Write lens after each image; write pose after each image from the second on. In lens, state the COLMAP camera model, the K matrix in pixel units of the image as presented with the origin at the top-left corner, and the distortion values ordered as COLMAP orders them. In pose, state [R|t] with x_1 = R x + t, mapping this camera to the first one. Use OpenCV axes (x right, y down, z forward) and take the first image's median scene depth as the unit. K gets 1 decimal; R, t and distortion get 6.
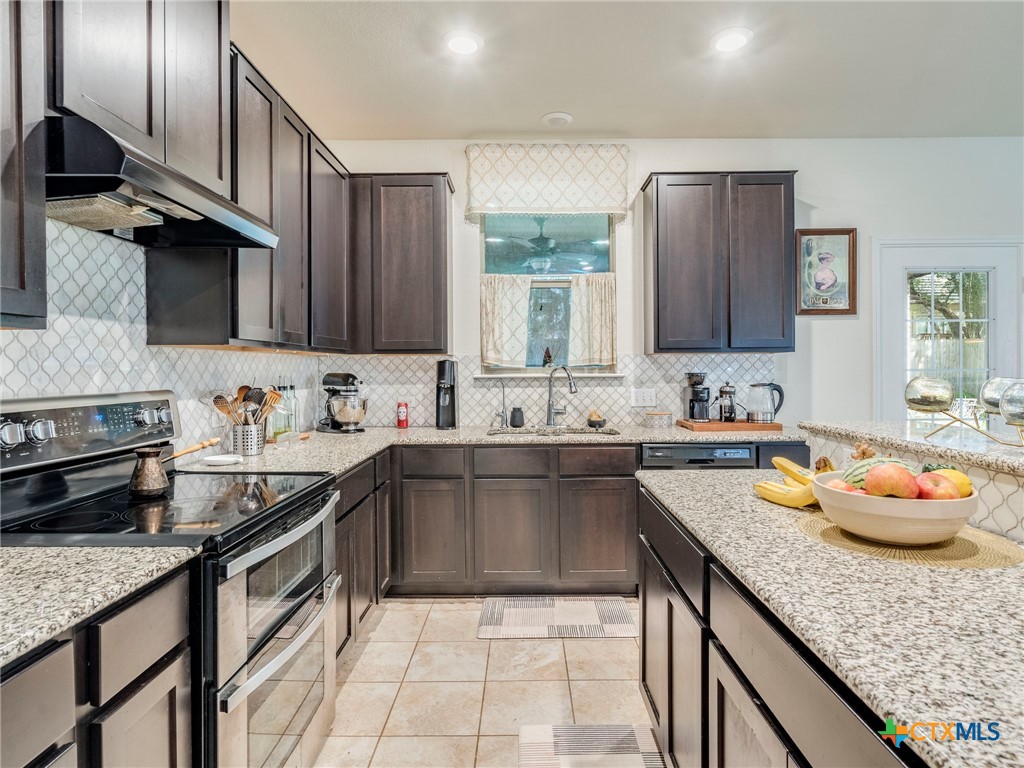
lens RADIAL K [[552.6, 0, 519.0], [0, 552.6, 370.1], [0, 0, 1]] dist [-0.003331, 0.000371]
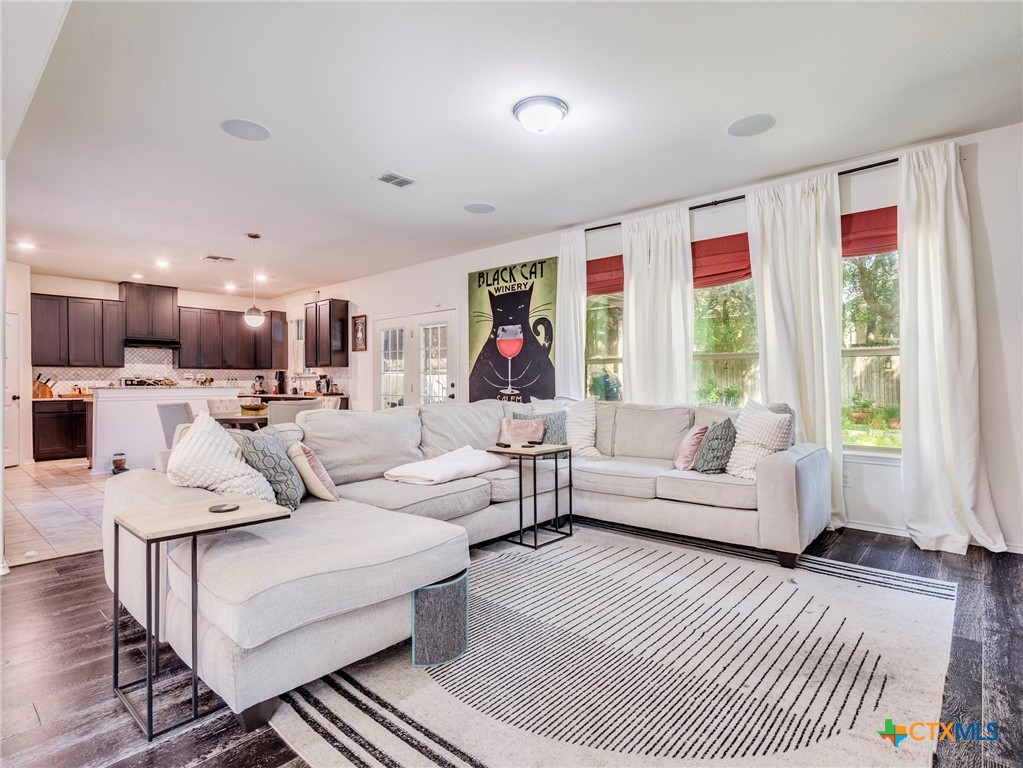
lens RADIAL K [[537.2, 0, 511.5], [0, 537.2, 384.0], [0, 0, 1]] dist [0.000069, -0.000481]
pose [[0.748811, 0.006457, -0.662752, 2.665369], [-0.002397, 0.999972, 0.007033, 0.028634], [0.662780, -0.003678, 0.748806, -0.333238]]
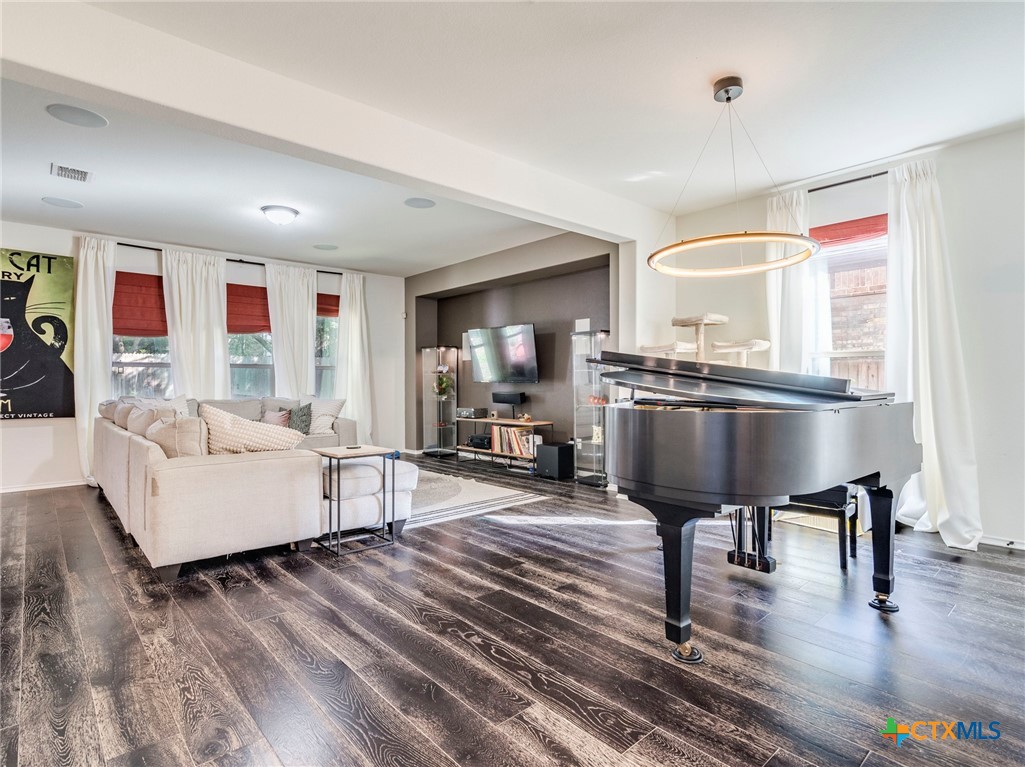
lens RADIAL K [[546.5, 0, 525.7], [0, 546.5, 383.3], [0, 0, 1]] dist [-0.000099, 0.000128]
pose [[0.736889, 0.003186, 0.676006, 1.617992], [-0.000876, 0.999993, -0.003759, 0.037792], [-0.676013, 0.002178, 0.736886, -1.126282]]
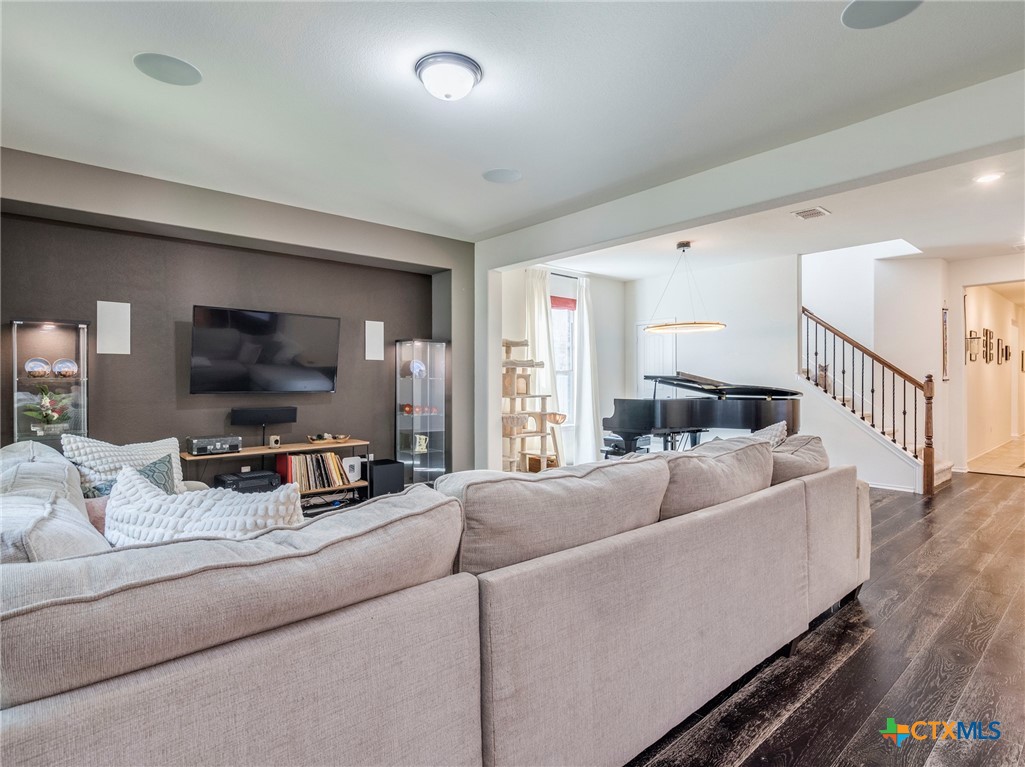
lens RADIAL K [[548.9, 0, 493.4], [0, 548.9, 384.4], [0, 0, 1]] dist [-0.001811, -0.000444]
pose [[-0.654864, 0.004091, 0.755736, 1.503697], [0.010837, 0.999933, 0.003978, 0.006392], [-0.755669, 0.010795, -0.654864, 0.834053]]
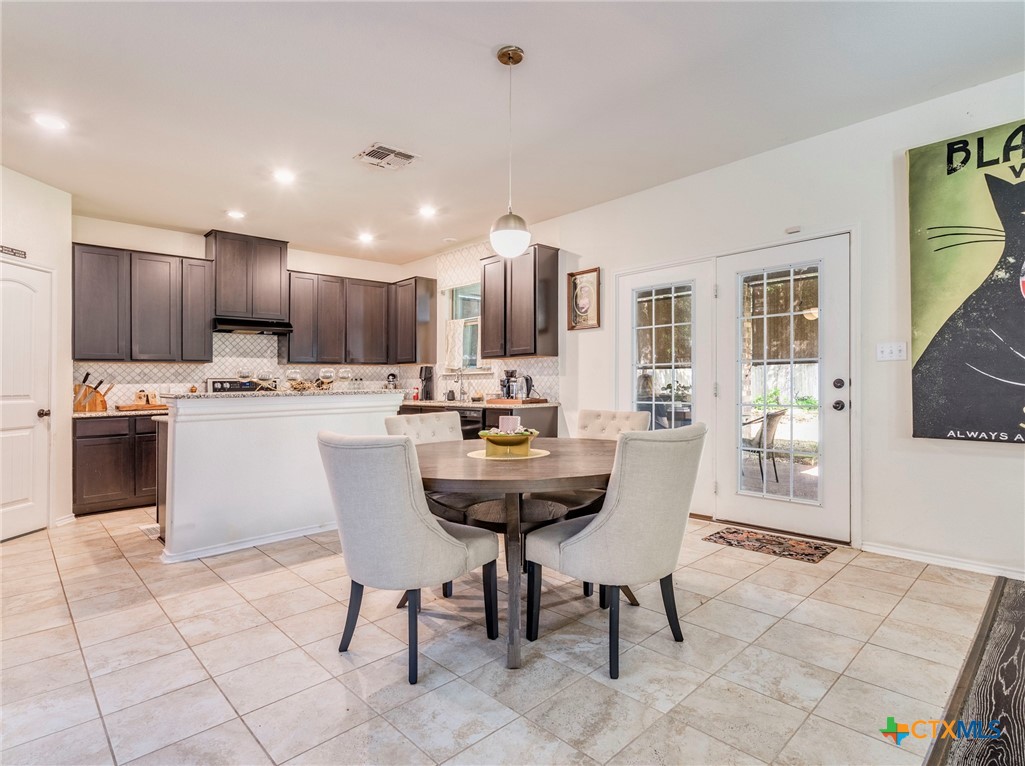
lens RADIAL K [[538.9, 0, 513.4], [0, 538.9, 363.7], [0, 0, 1]] dist [-0.000762, 0.000183]
pose [[0.688977, -0.027872, -0.724247, 1.484161], [0.009452, 0.999521, -0.029474, 0.033731], [0.724721, 0.013461, 0.688911, -0.120830]]
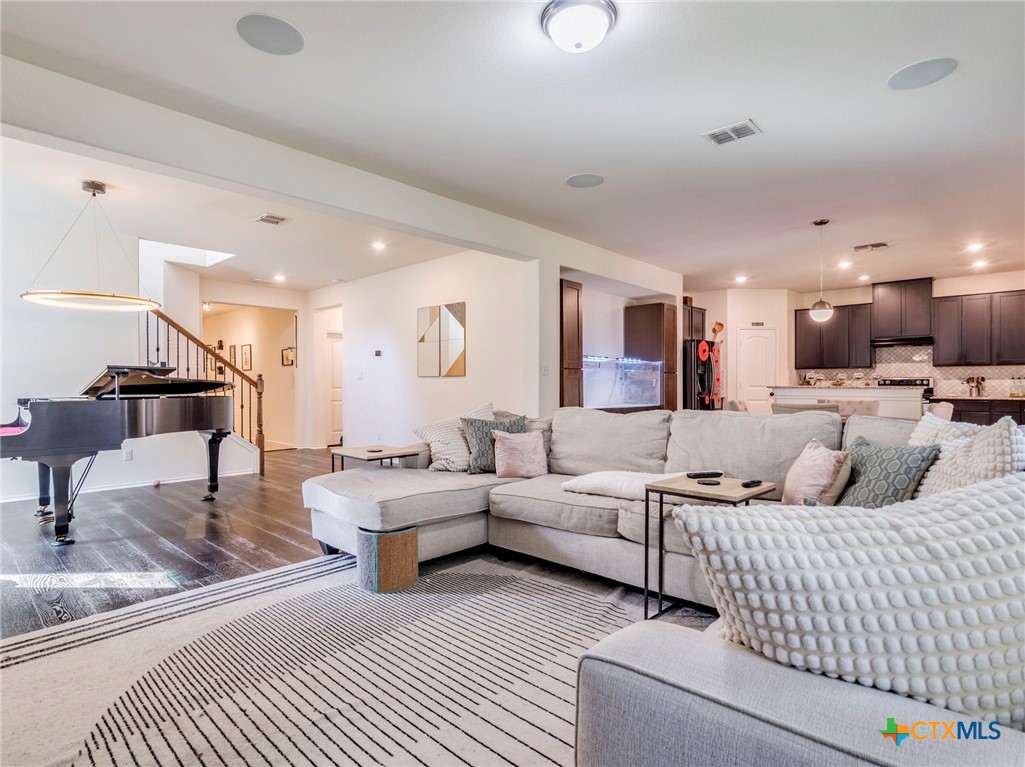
lens RADIAL K [[528.2, 0, 523.2], [0, 528.2, 385.3], [0, 0, 1]] dist [-0.001983, -0.000640]
pose [[-0.670904, 0.009464, -0.741483, 2.644799], [0.005867, 0.999955, 0.007454, 0.029324], [0.741521, 0.000650, -0.670930, 0.773322]]
